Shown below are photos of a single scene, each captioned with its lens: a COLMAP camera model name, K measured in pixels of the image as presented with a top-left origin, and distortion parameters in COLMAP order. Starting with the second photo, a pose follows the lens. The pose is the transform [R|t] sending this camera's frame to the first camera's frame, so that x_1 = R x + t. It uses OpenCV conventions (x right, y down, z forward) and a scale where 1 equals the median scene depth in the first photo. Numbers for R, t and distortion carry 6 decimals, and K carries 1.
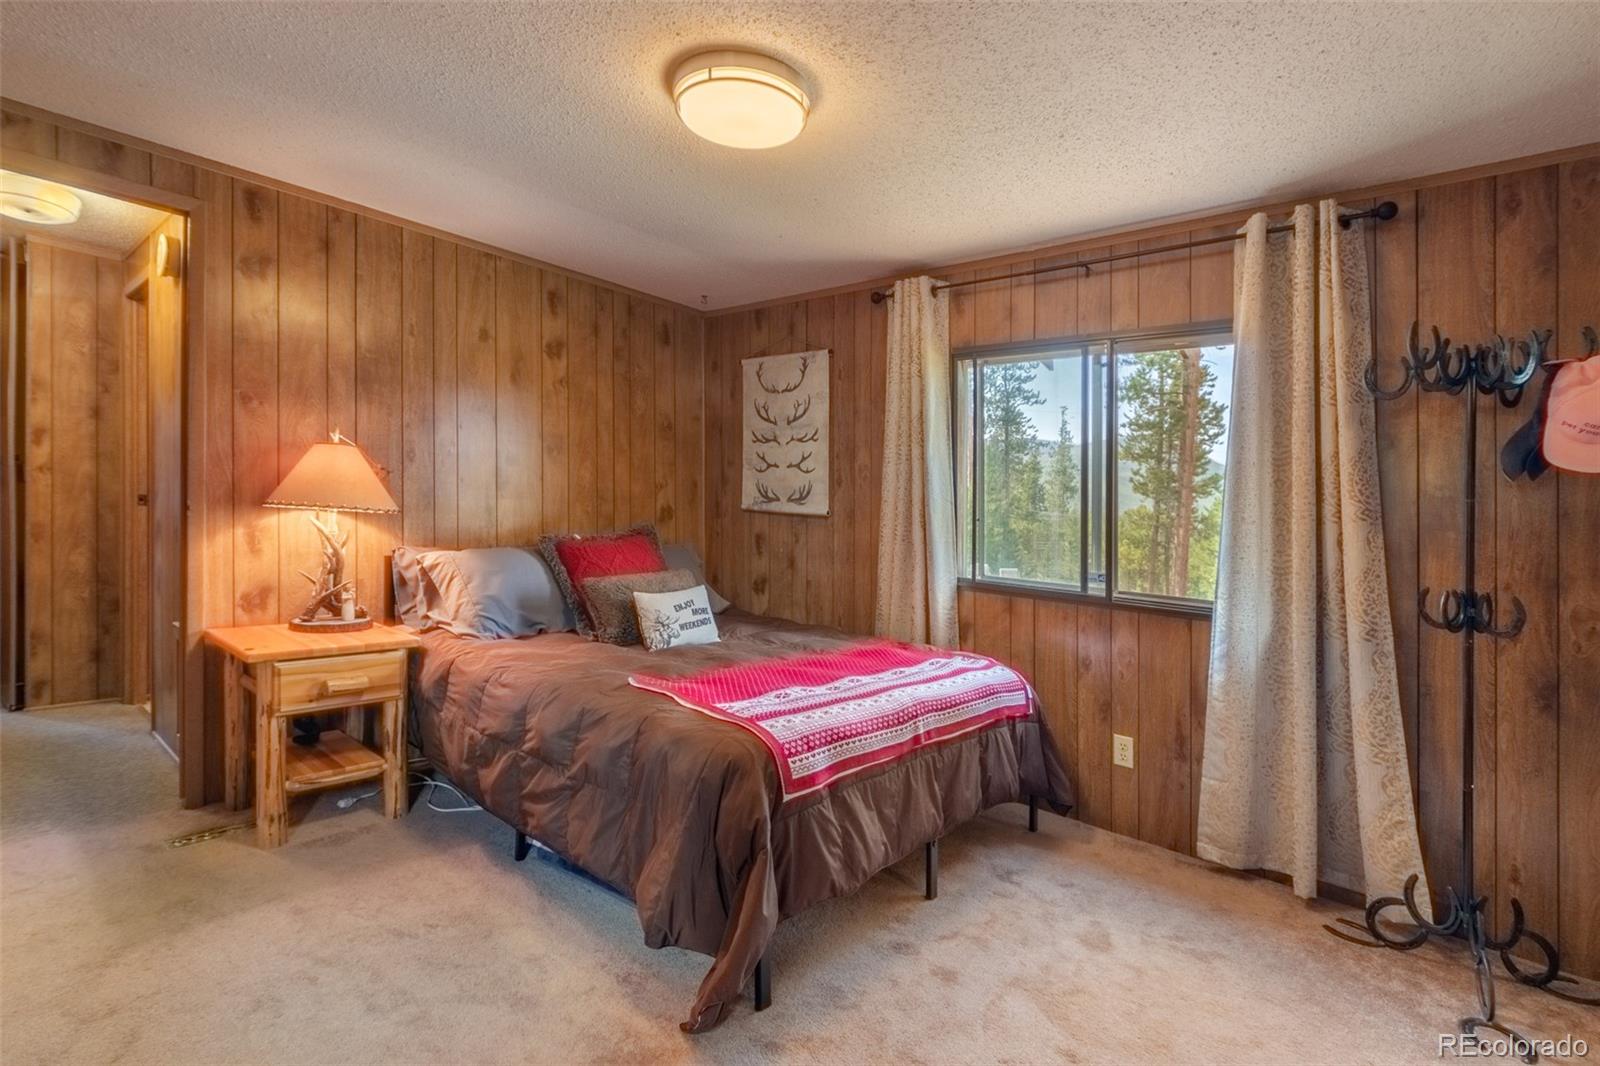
lens RADIAL K [[733.7, 0, 793.9], [0, 733.7, 553.0], [0, 0, 1]] dist [-0.003666, -0.000513]
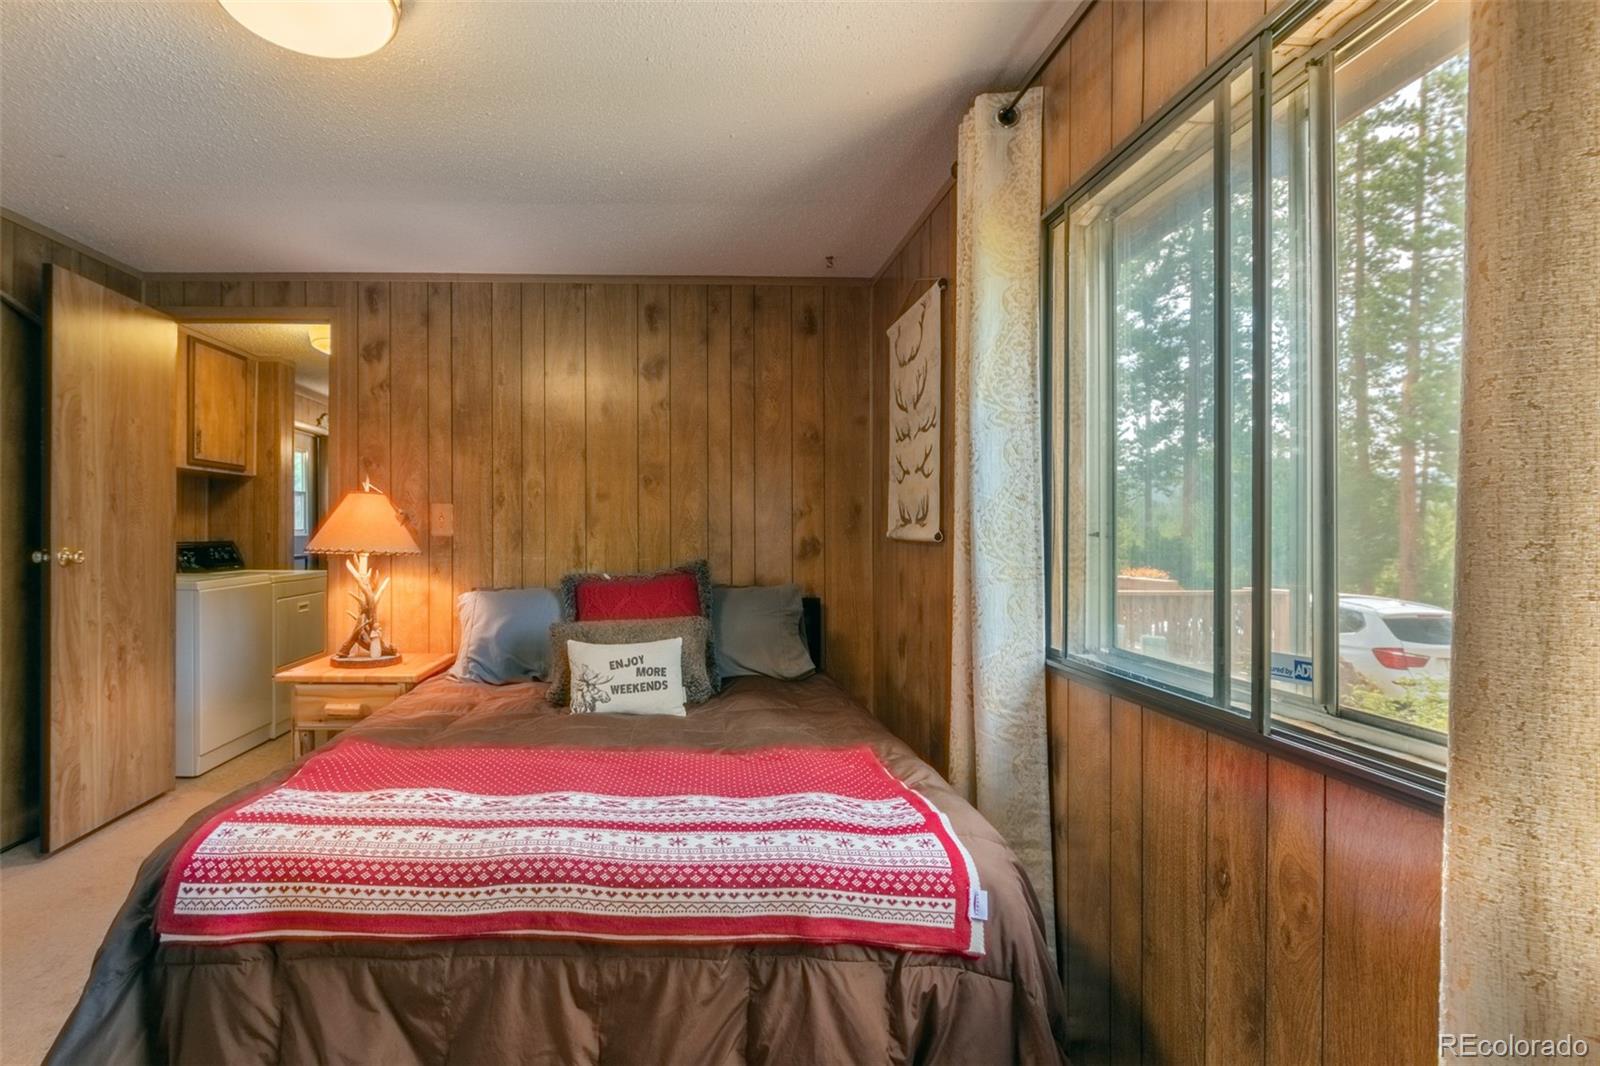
lens RADIAL K [[767.9, 0, 800.0], [0, 767.9, 599.8], [0, 0, 1]] dist [-0.002204, -0.000504]
pose [[0.681373, 0.011009, -0.731853, 0.554331], [-0.013427, 0.999907, 0.002541, 0.000412], [0.731813, 0.008095, 0.681458, 0.557933]]
